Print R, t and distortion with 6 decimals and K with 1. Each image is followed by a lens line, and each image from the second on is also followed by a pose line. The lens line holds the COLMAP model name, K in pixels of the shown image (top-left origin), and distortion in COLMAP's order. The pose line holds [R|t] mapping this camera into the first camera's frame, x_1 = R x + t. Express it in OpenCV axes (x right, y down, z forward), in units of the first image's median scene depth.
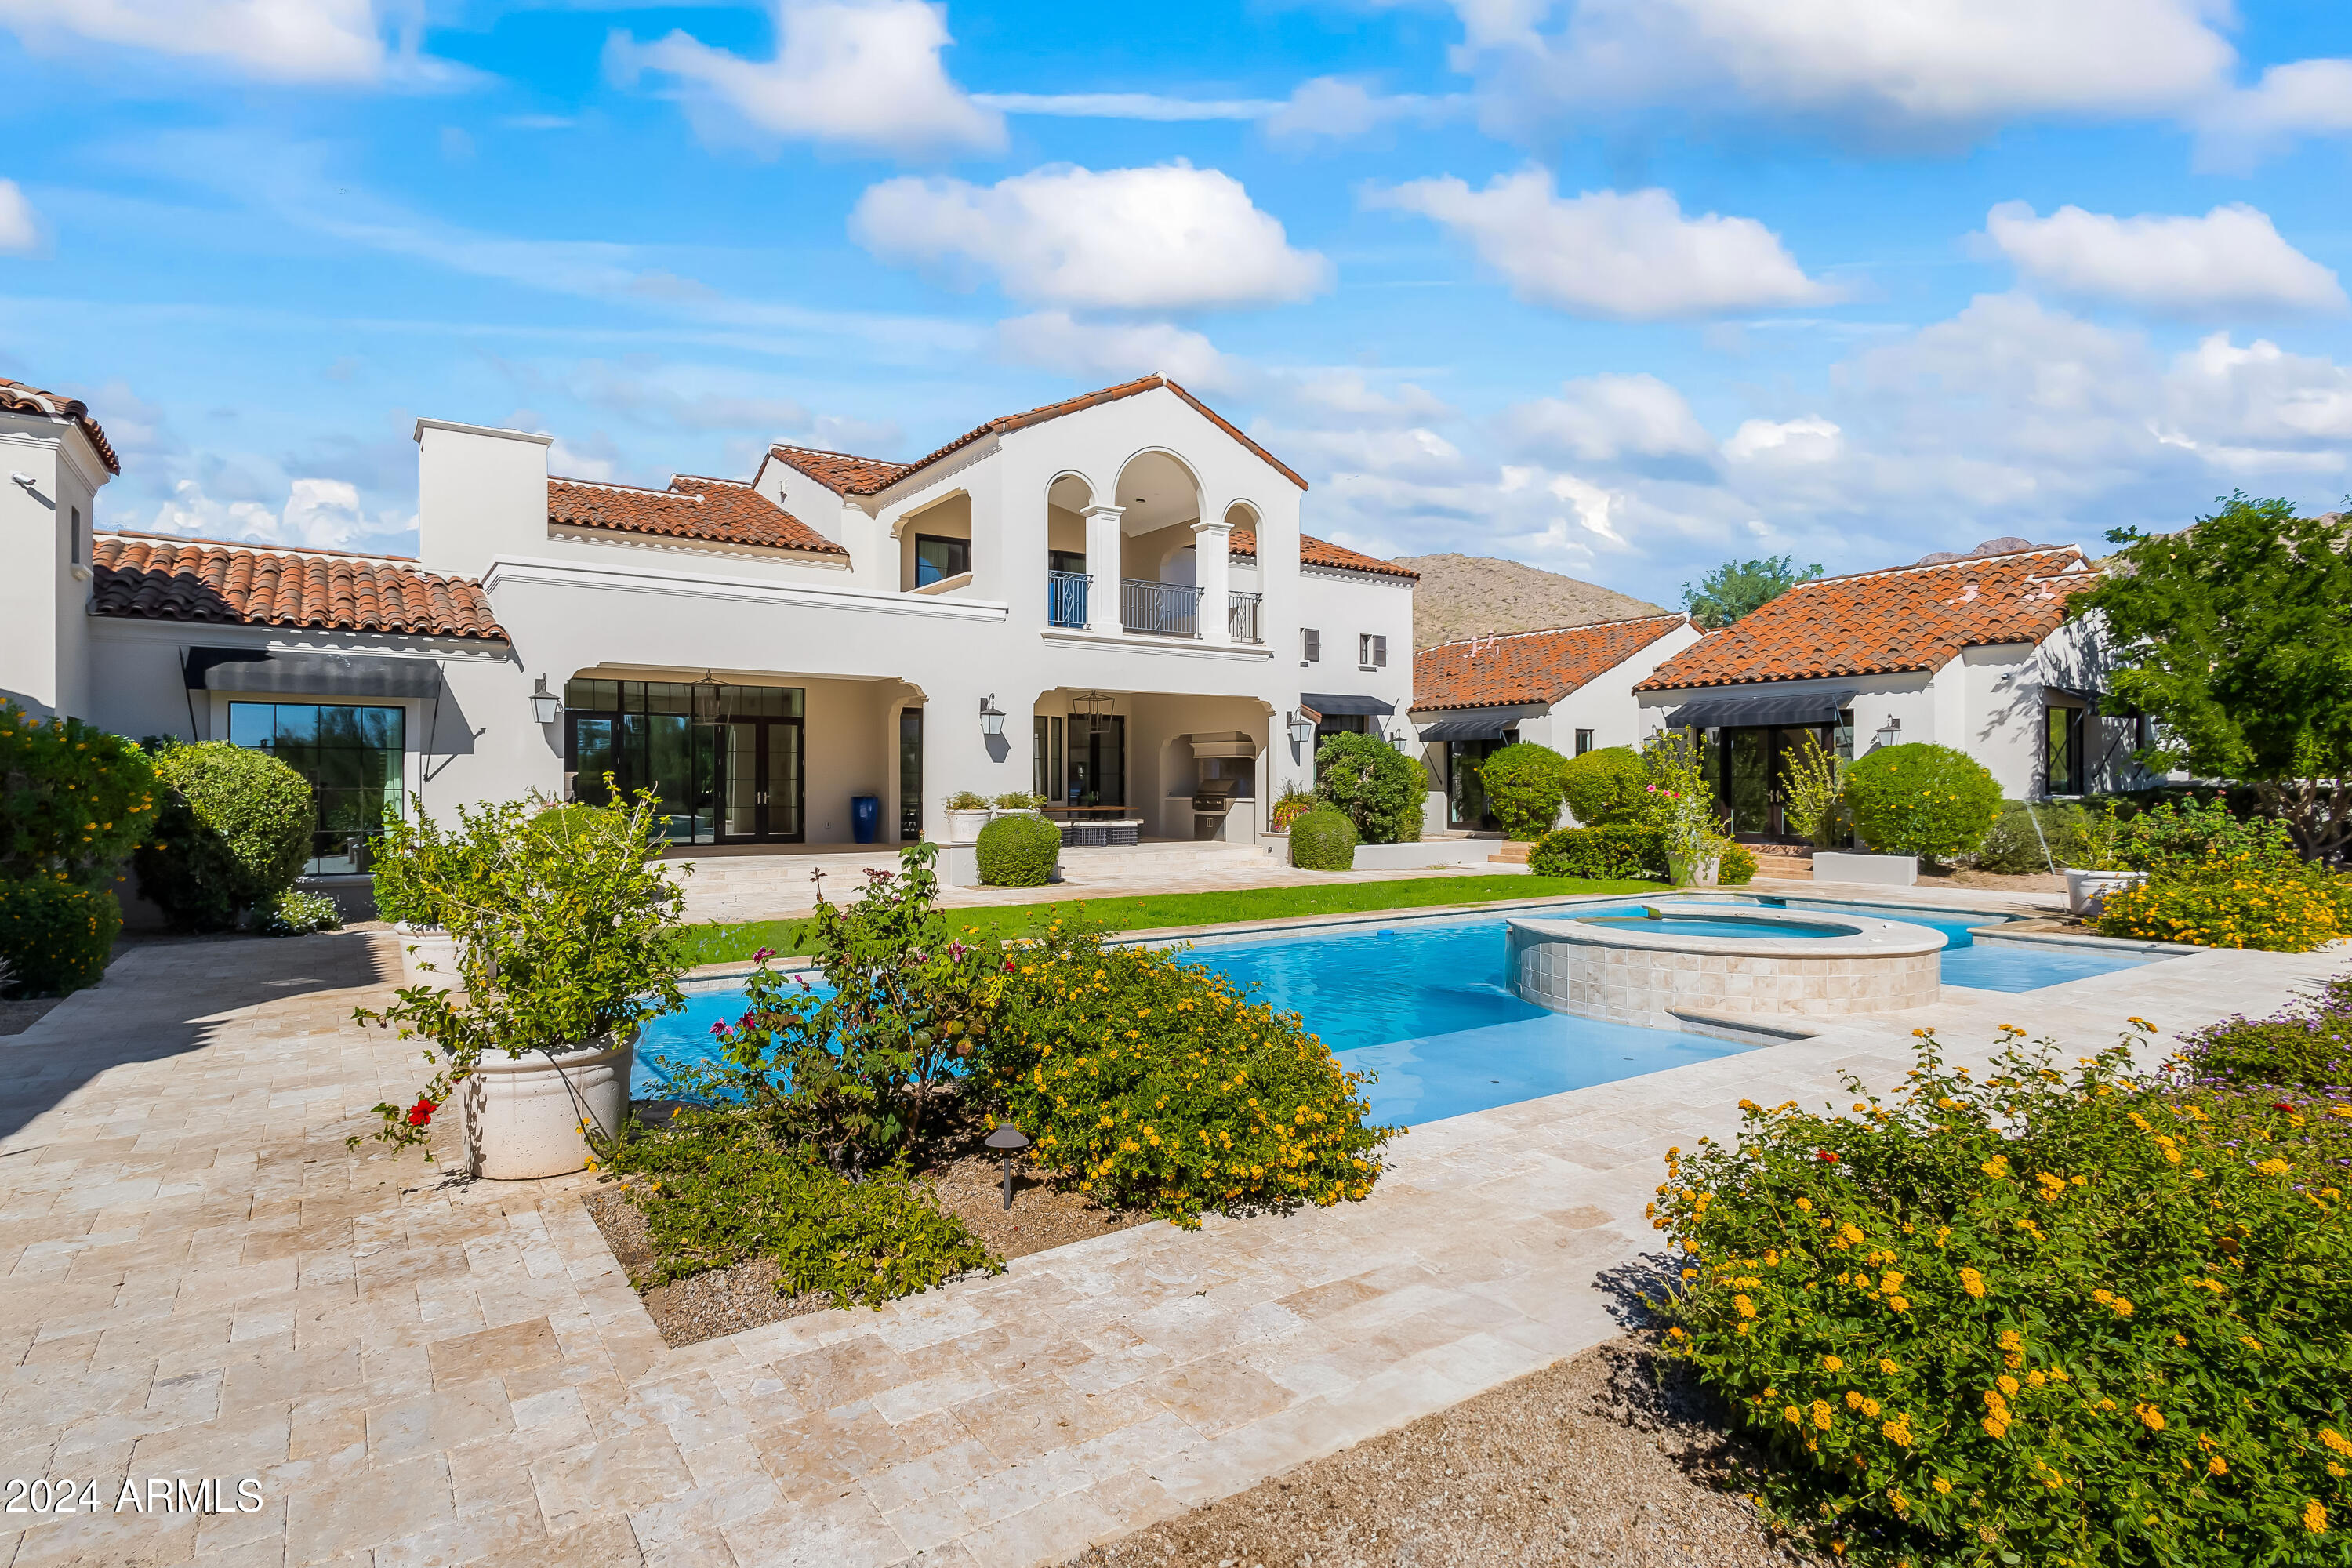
lens RADIAL K [[1192.5, 0, 1176.0], [0, 1192.5, 784.0], [0, 0, 1]] dist [0.000885, -0.000219]
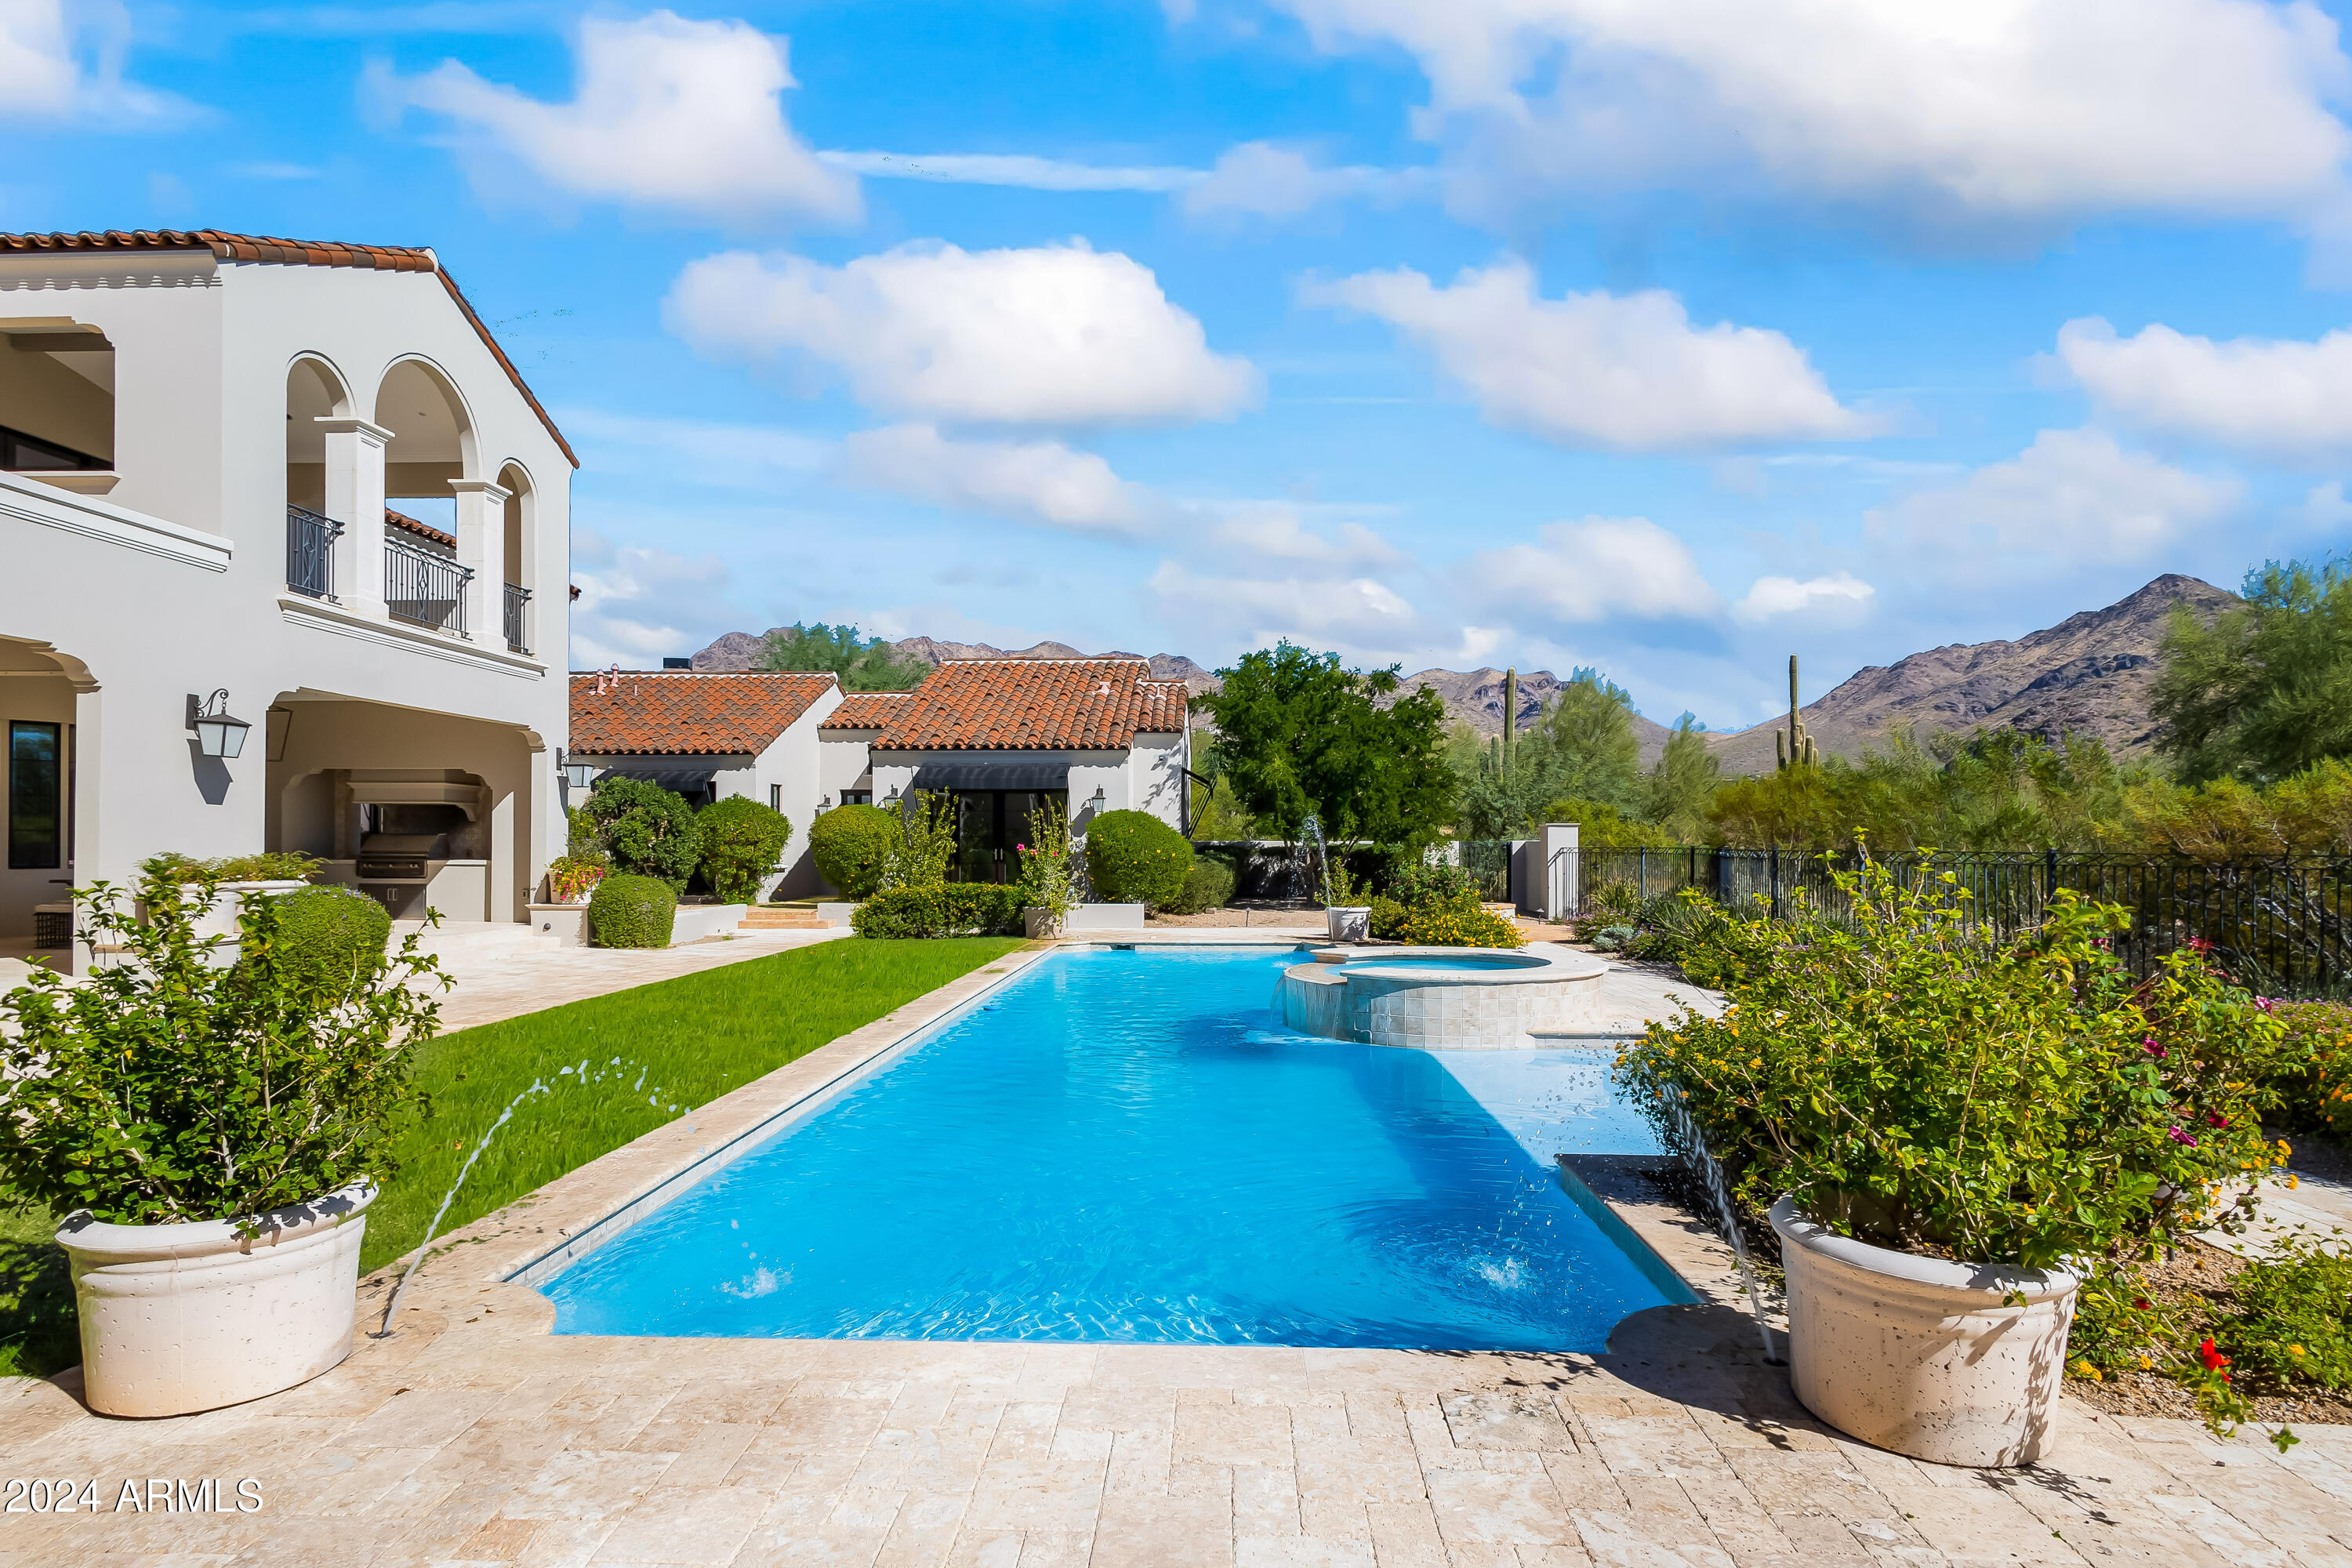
lens RADIAL K [[1206.1, 0, 1173.2], [0, 1206.1, 856.3], [0, 0, 1]] dist [0.000765, -0.000449]
pose [[0.605602, -0.005641, 0.795748, -0.310472], [-0.003508, 0.999946, 0.009757, 0.000736], [-0.795760, -0.008700, 0.605549, 0.222024]]
